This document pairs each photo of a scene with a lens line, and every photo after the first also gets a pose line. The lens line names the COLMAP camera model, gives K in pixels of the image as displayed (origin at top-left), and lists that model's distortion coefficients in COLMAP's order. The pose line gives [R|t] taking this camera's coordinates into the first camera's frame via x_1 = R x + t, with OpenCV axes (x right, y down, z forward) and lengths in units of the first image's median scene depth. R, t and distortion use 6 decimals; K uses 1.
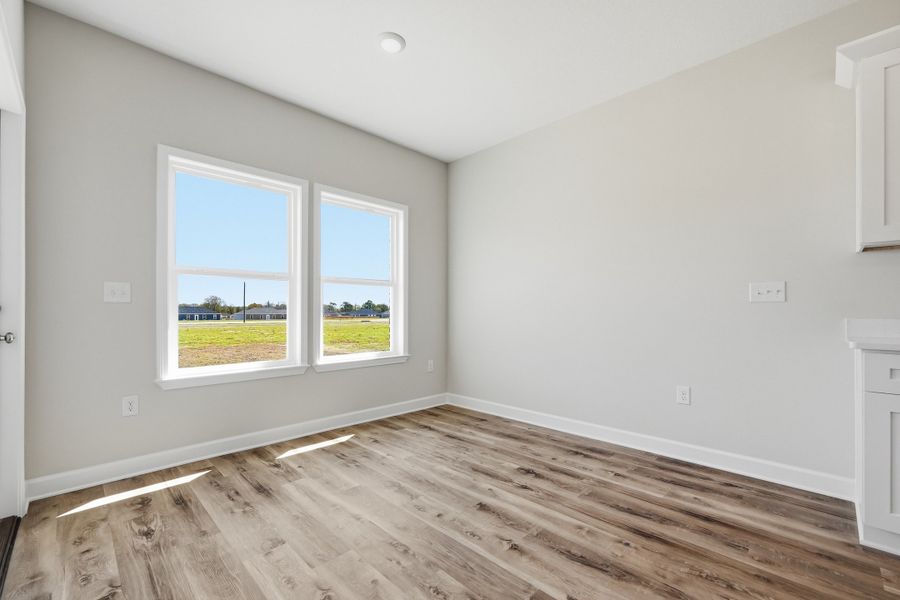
lens RADIAL K [[379.7, 0, 451.1], [0, 379.7, 310.4], [0, 0, 1]] dist [-0.001030, 0.000982]
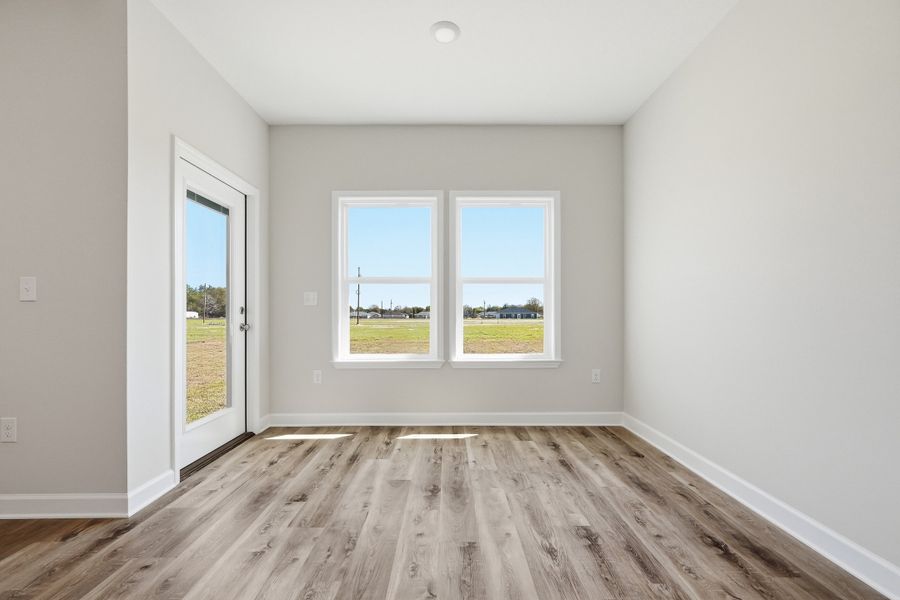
lens RADIAL K [[379.7, 0, 451.1], [0, 379.7, 310.4], [0, 0, 1]] dist [-0.001030, 0.000982]
pose [[0.712680, -0.006587, -0.701459, 0.461260], [0.007412, 0.999971, -0.001859, 0.003309], [0.701450, -0.003875, 0.712708, 0.282522]]
